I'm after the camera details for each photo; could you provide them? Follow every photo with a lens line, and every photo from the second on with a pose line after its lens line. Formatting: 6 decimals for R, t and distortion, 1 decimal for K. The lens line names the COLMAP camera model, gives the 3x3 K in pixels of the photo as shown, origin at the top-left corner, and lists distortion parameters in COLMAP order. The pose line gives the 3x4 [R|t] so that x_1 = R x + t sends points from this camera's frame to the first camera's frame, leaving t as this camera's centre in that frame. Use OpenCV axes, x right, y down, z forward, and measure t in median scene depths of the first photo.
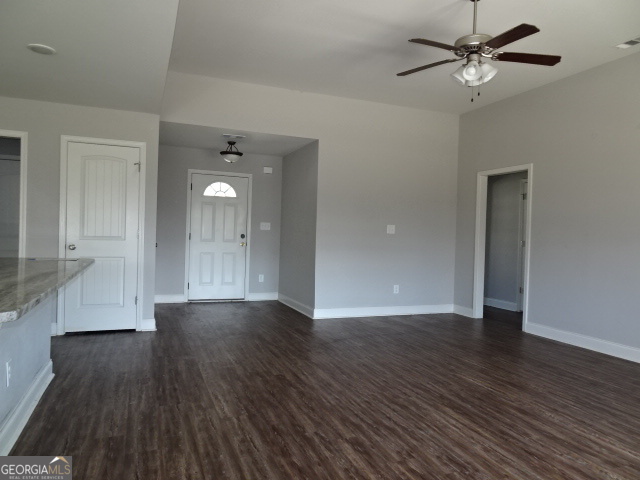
lens RADIAL K [[454.9, 0, 320.3], [0, 454.9, 240.1], [0, 0, 1]] dist [-0.002347, -0.002260]
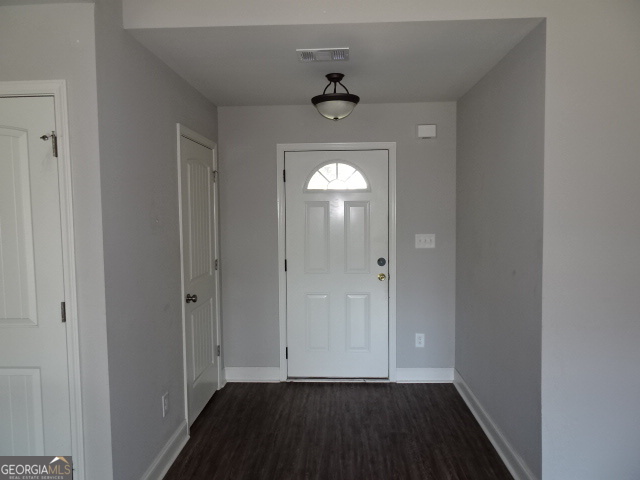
lens RADIAL K [[454.9, 0, 319.6], [0, 454.9, 238.9], [0, 0, 1]] dist [-0.002347, -0.002260]
pose [[0.911566, -0.016939, -0.410806, -0.018800], [0.035289, 0.998687, 0.037126, -0.059955], [0.409637, -0.048340, 0.910967, 0.511264]]
